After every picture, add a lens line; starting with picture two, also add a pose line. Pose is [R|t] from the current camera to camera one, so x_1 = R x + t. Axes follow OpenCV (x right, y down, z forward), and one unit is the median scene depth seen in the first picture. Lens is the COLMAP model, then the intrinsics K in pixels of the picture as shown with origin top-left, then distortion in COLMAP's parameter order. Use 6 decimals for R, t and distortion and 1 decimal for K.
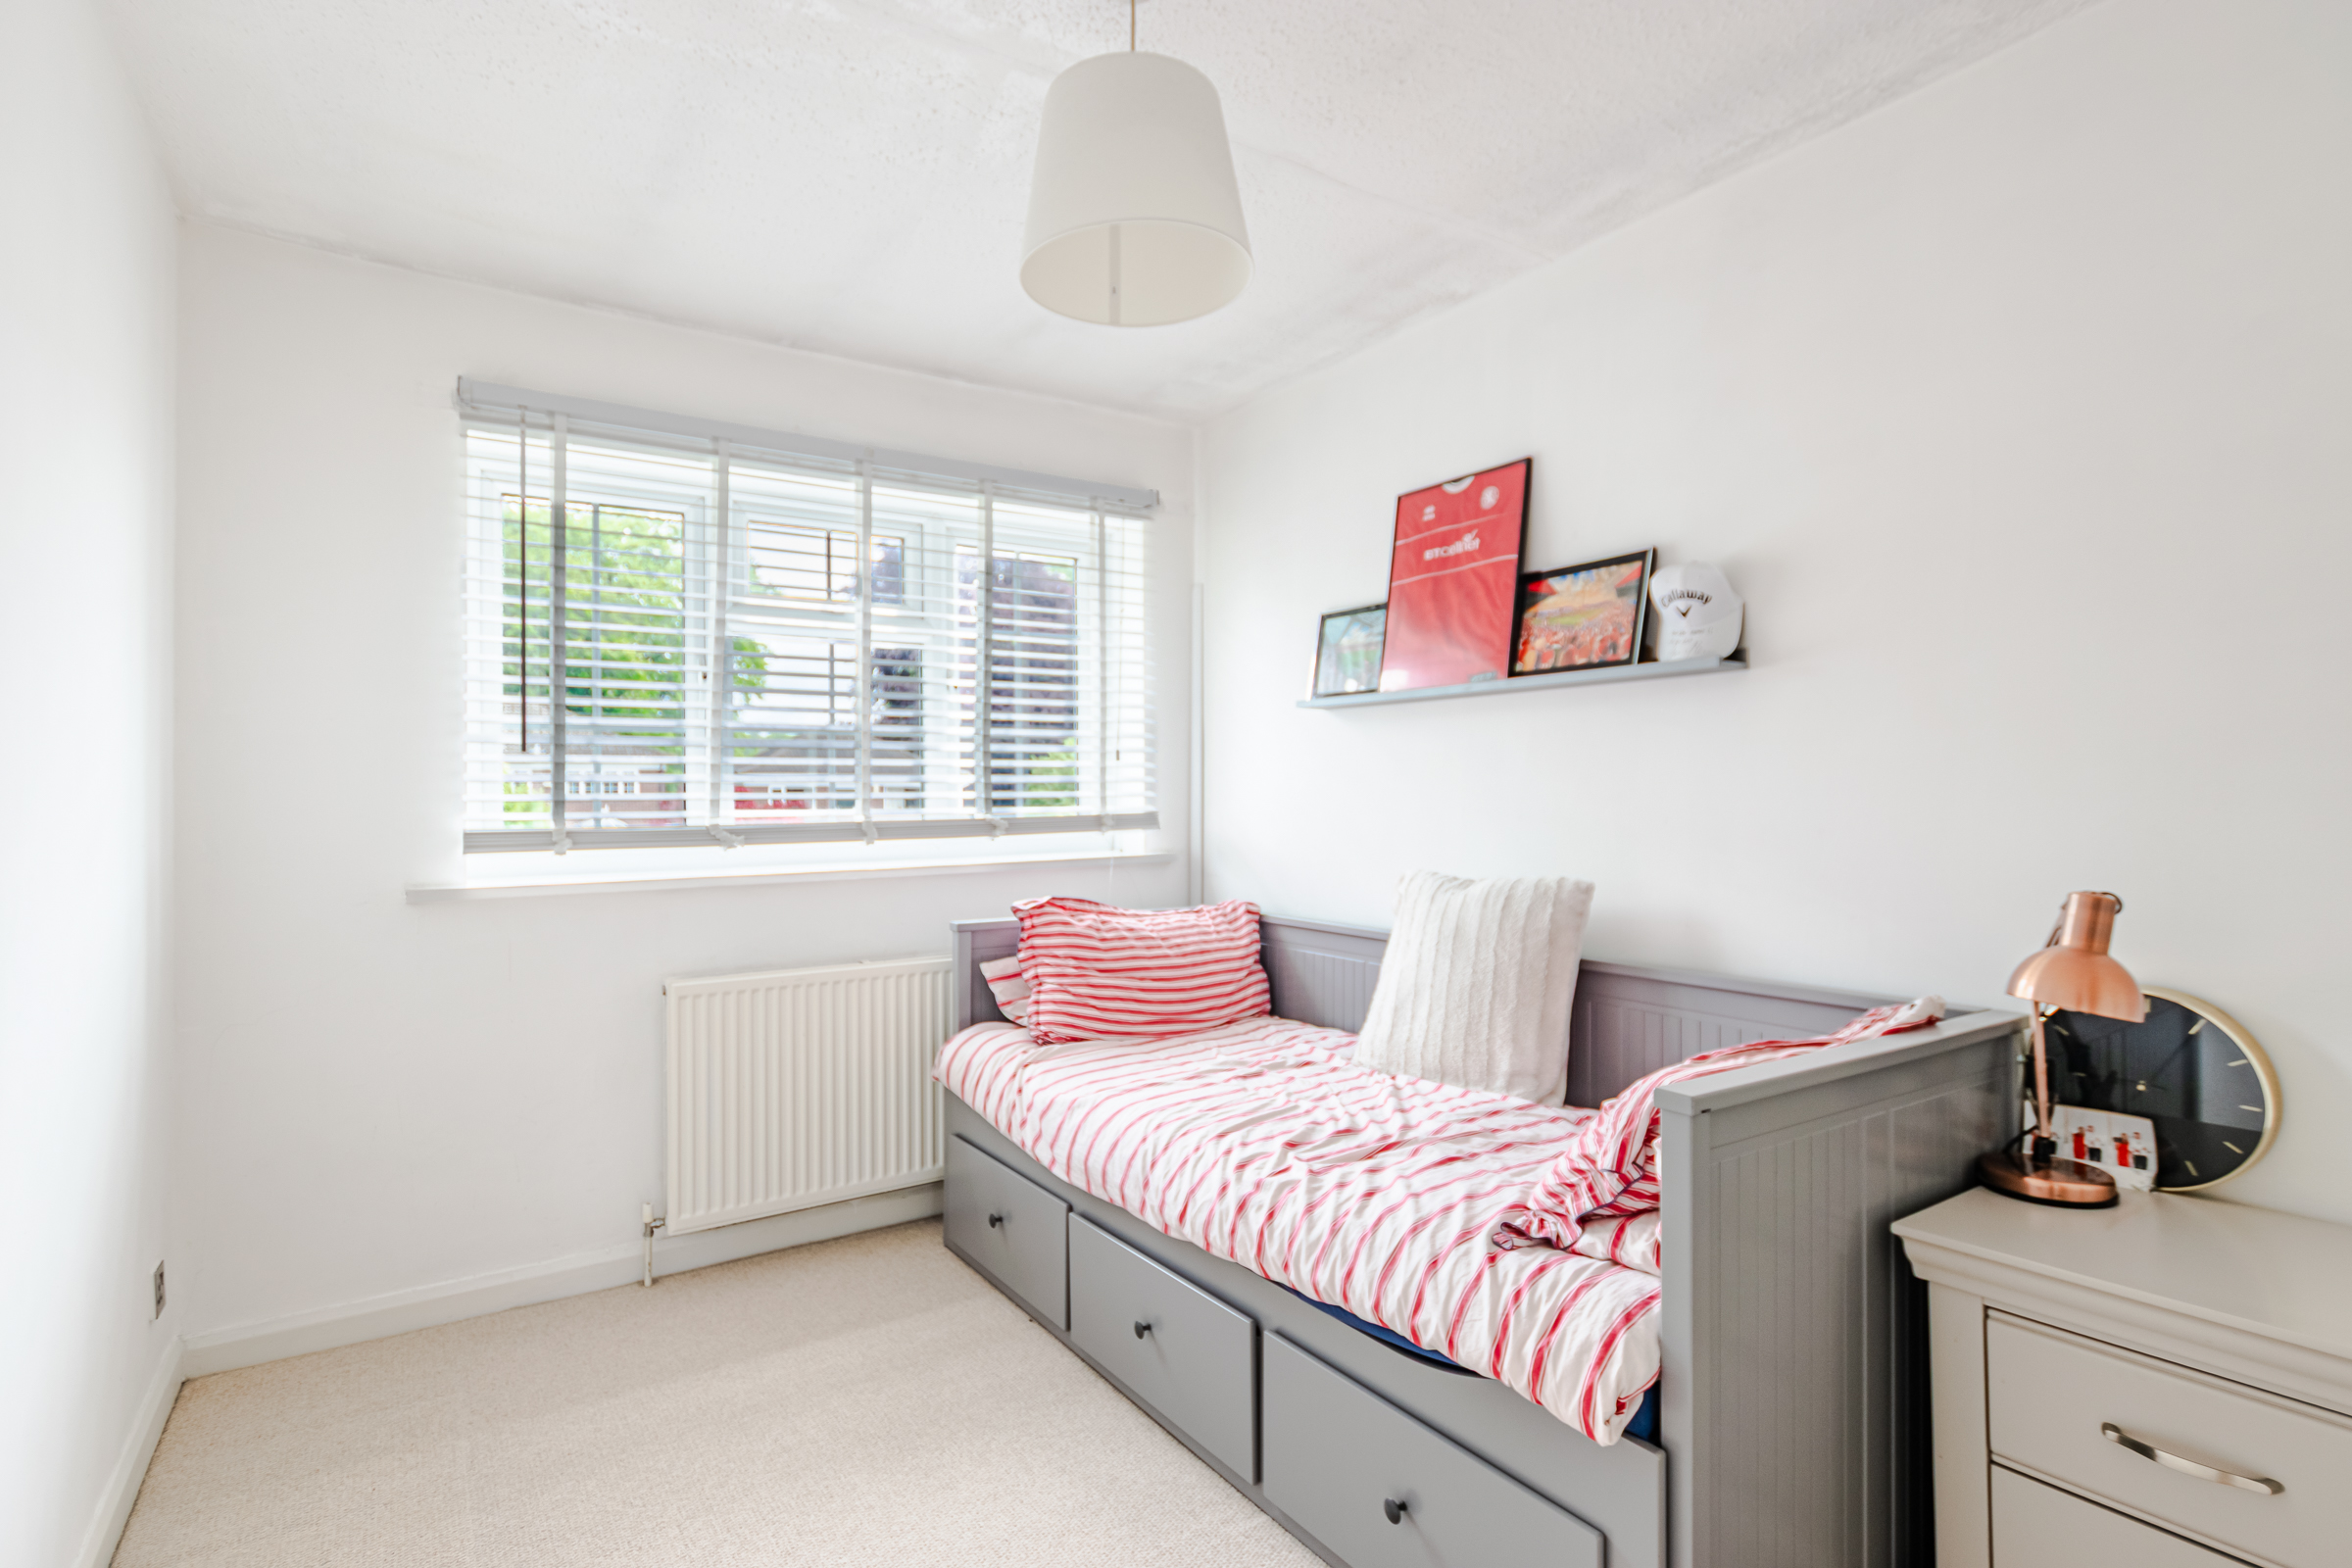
lens RADIAL K [[1156.2, 0, 1176.0], [0, 1156.2, 784.0], [0, 0, 1]] dist [-0.000445, -0.000029]
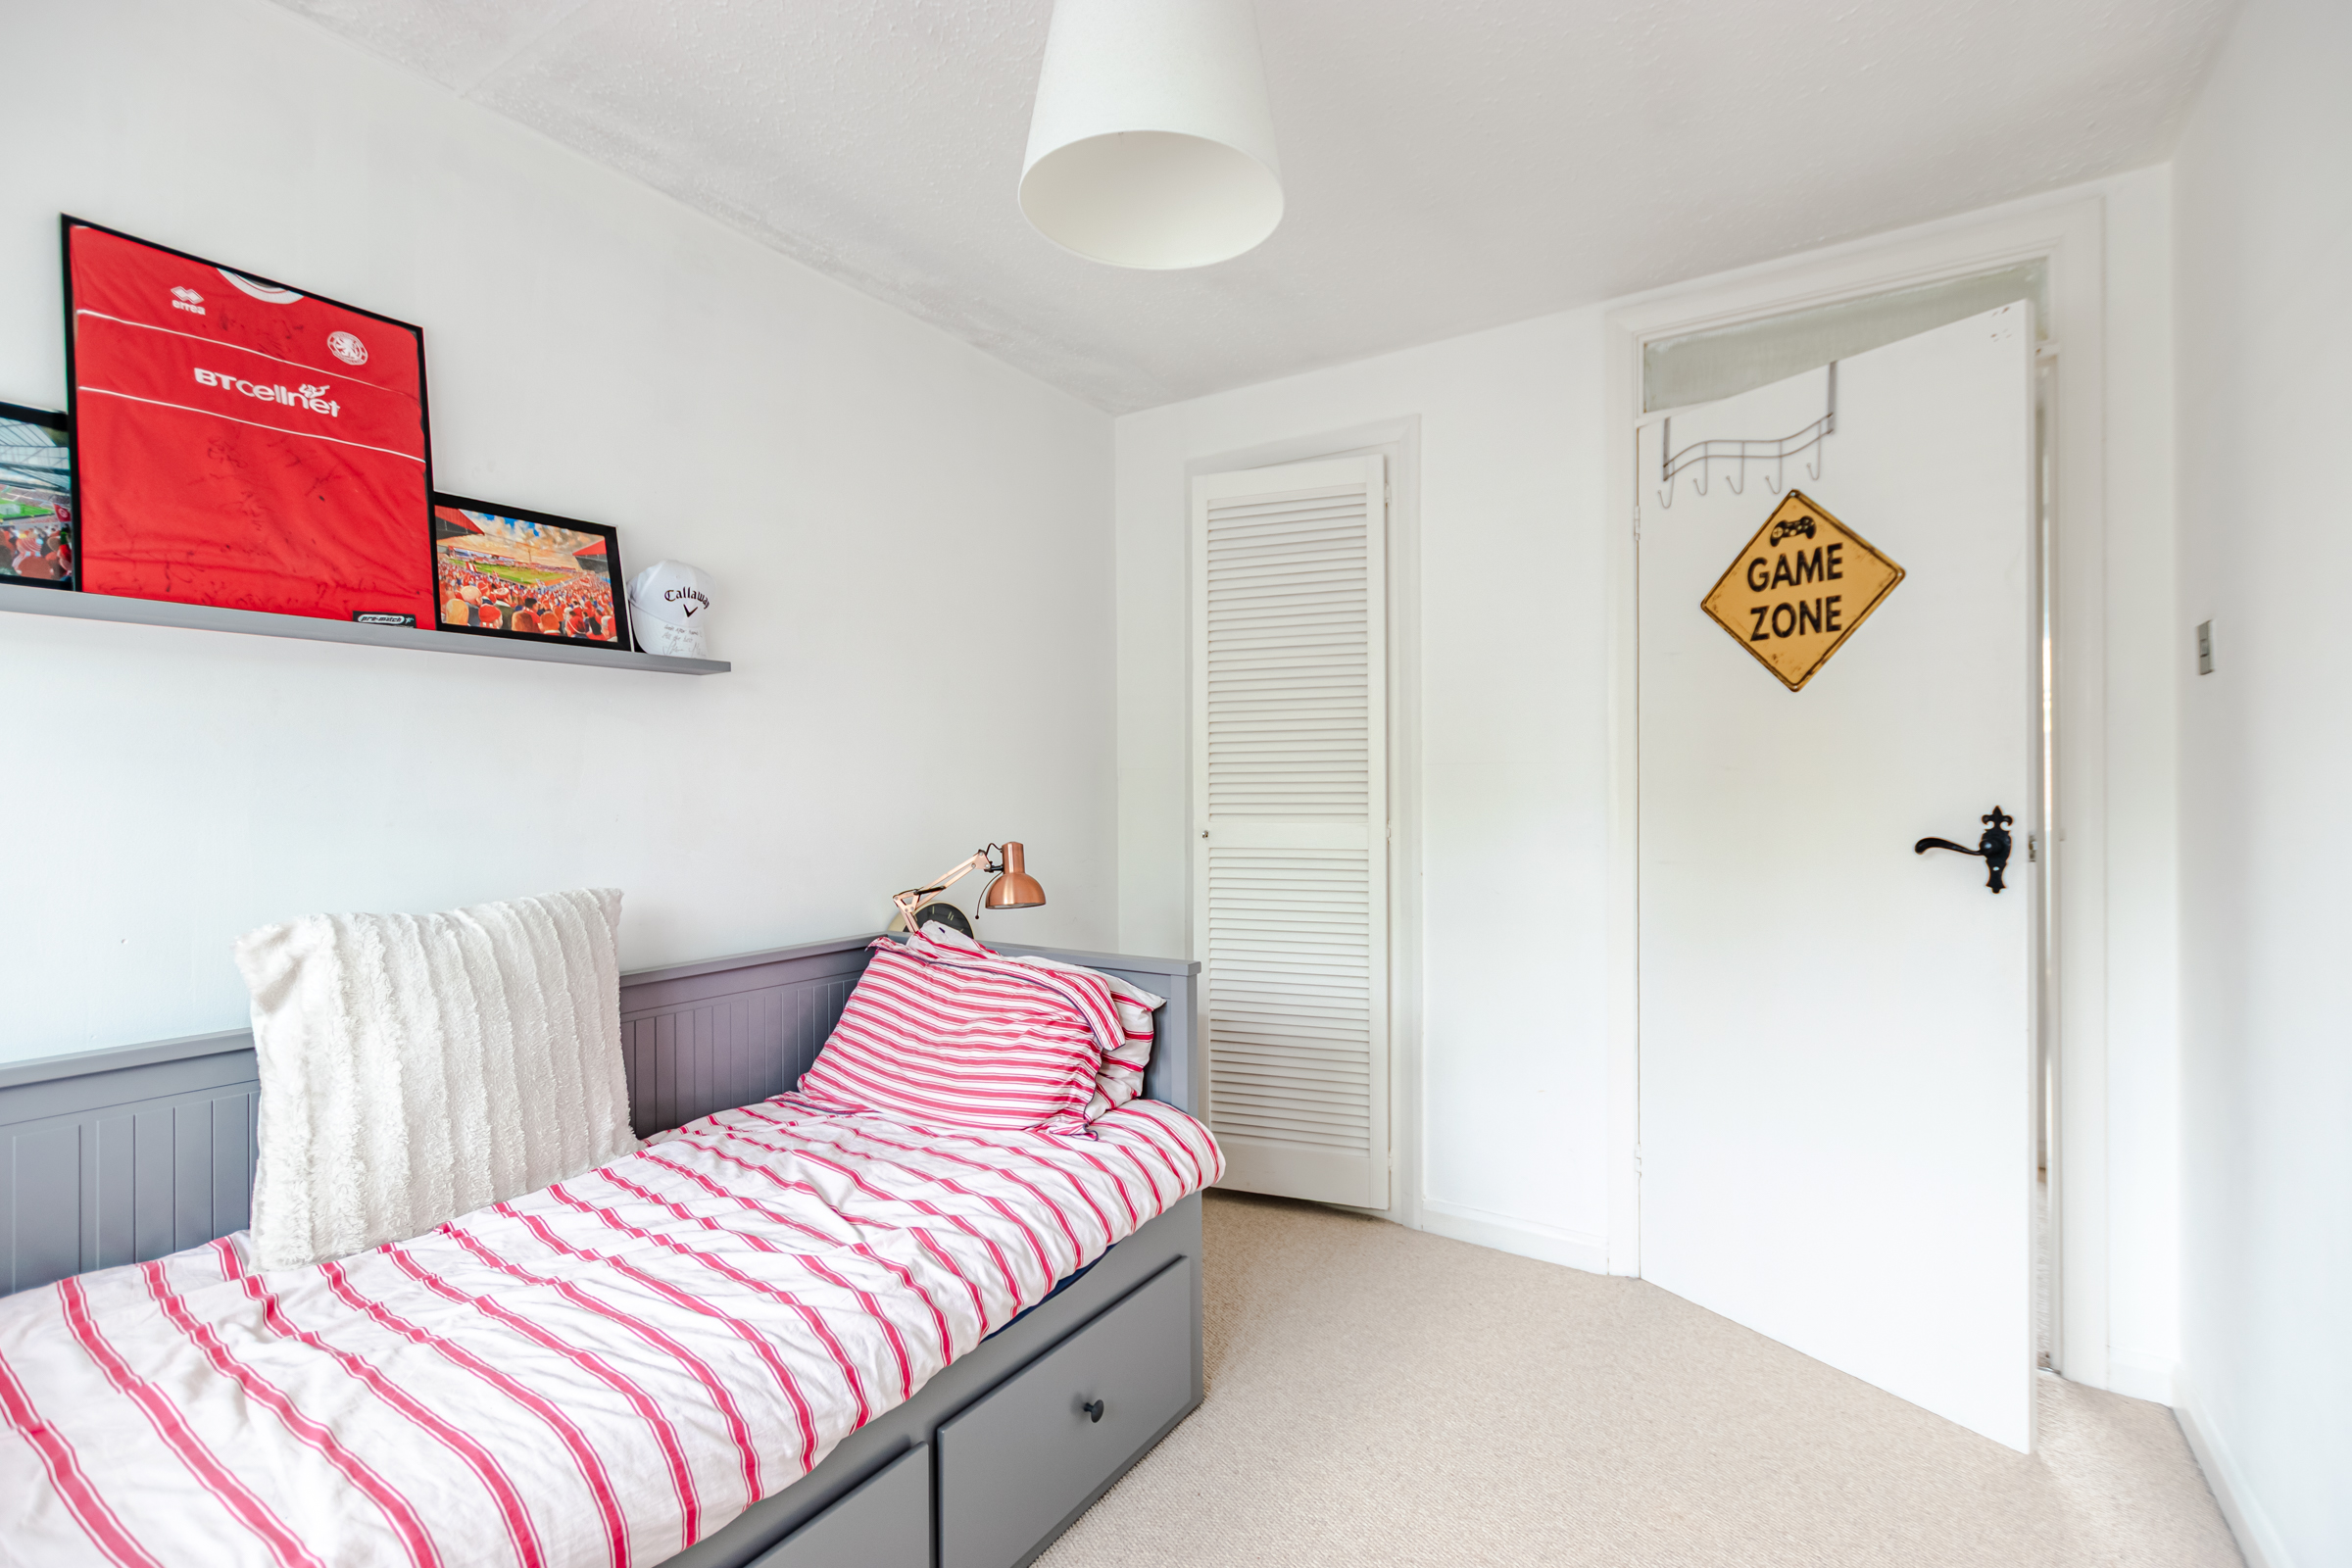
lens RADIAL K [[1069.4, 0, 1176.0], [0, 1069.4, 784.0], [0, 0, 1]] dist [0.000096, -0.000122]
pose [[-0.397910, 0.005892, 0.917405, -0.515942], [-0.004898, 0.999951, -0.008546, 0.007934], [-0.917411, -0.007894, -0.397862, 0.854359]]
